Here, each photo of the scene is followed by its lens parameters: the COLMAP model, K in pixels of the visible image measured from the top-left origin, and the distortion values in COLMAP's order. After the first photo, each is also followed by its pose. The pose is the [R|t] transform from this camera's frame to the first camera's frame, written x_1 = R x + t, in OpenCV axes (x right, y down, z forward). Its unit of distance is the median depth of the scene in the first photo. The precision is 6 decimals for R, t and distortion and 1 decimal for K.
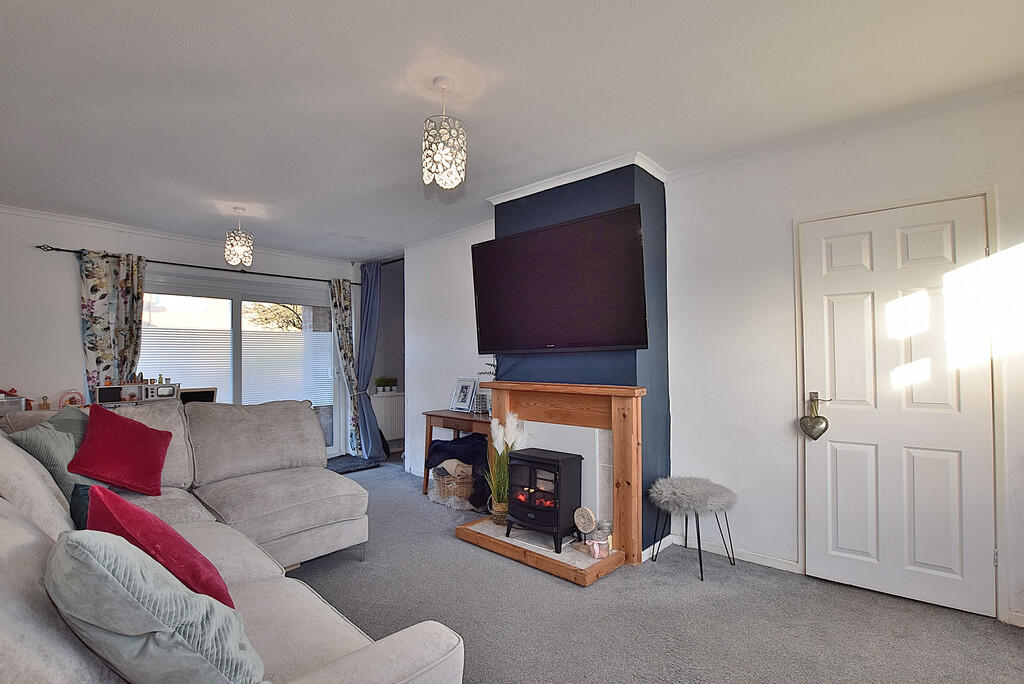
lens RADIAL K [[463.8, 0, 511.5], [0, 463.8, 348.4], [0, 0, 1]] dist [-0.017936, -0.000428]
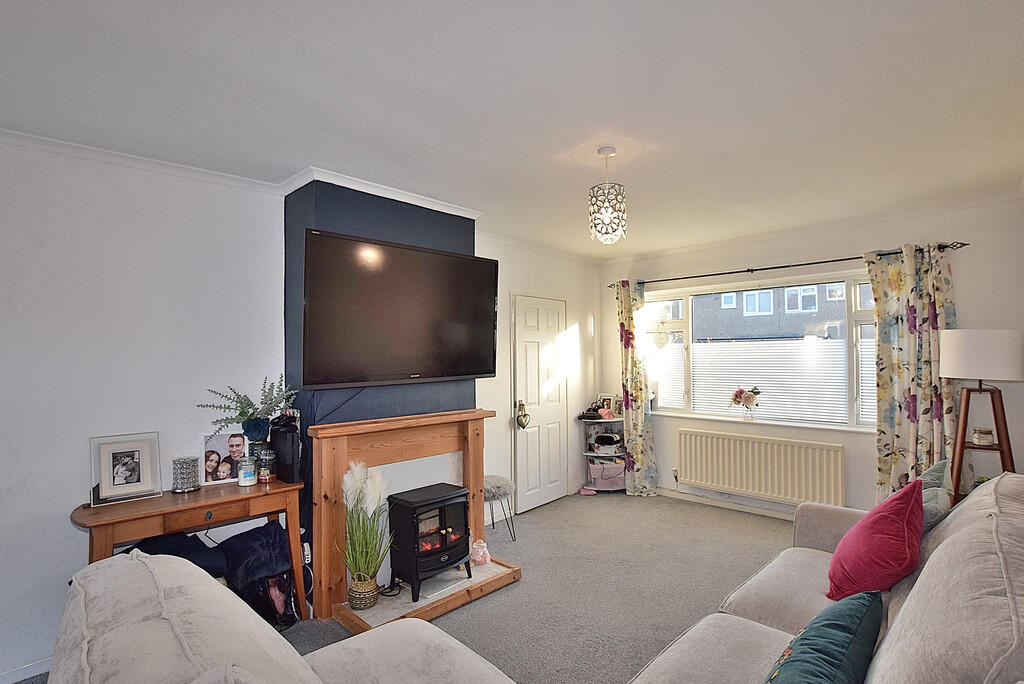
lens RADIAL K [[463.8, 0, 511.5], [0, 463.8, 348.4], [0, 0, 1]] dist [-0.017936, -0.000428]
pose [[0.093418, 0.024011, 0.995337, -0.977344], [-0.009866, 0.999682, -0.023190, -0.050172], [-0.995578, -0.007654, 0.093626, 0.851738]]
